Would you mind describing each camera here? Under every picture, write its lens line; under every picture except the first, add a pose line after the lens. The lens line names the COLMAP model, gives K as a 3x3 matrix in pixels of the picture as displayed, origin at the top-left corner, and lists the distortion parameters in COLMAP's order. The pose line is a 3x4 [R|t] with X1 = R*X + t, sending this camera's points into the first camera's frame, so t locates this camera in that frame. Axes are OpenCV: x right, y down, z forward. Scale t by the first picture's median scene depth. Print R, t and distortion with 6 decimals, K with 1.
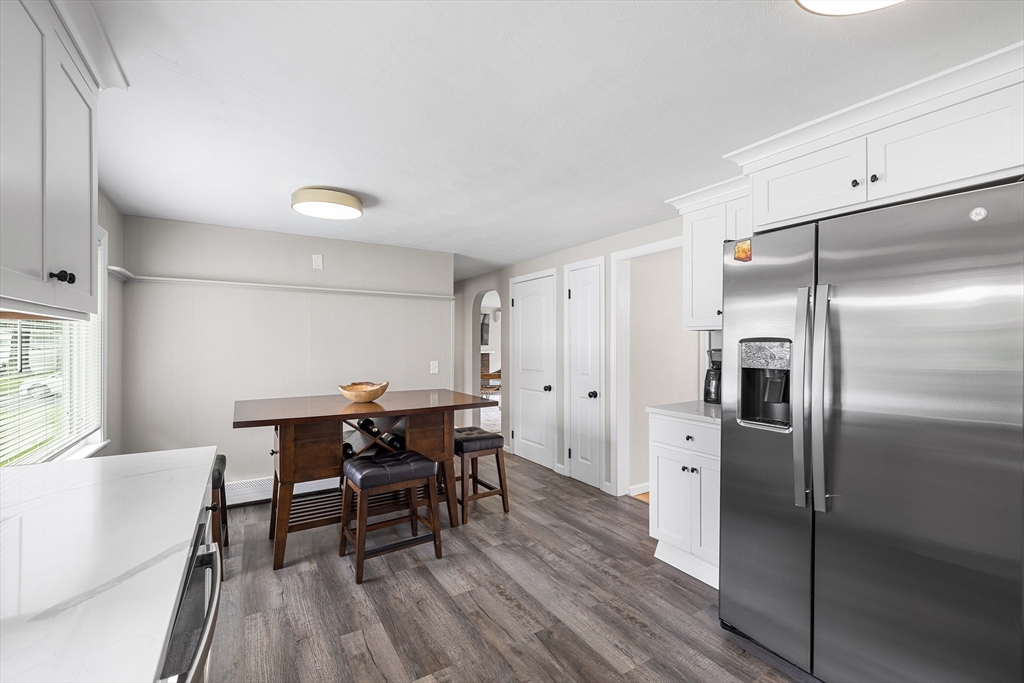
lens RADIAL K [[434.7, 0, 512.2], [0, 434.7, 341.7], [0, 0, 1]] dist [0.003990, -0.000301]
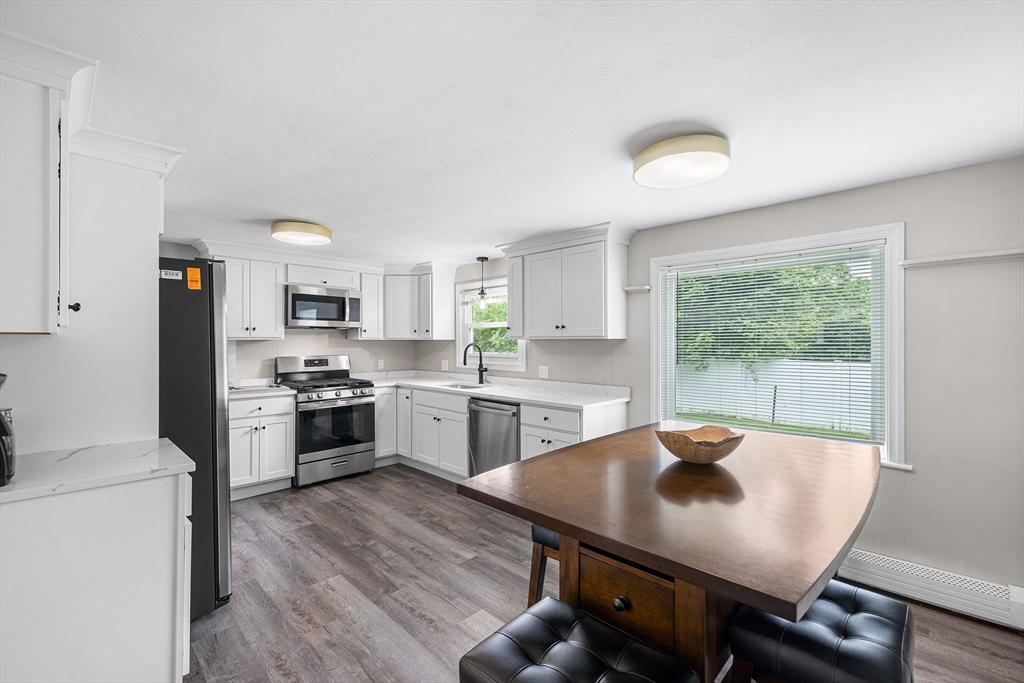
lens RADIAL K [[434.7, 0, 514.5], [0, 434.7, 341.8], [0, 0, 1]] dist [0.003990, -0.000301]
pose [[-0.970351, -0.002920, -0.241683, 0.031313], [-0.002597, 0.999995, -0.001657, -0.022087], [0.241686, -0.000980, -0.970354, 2.088838]]
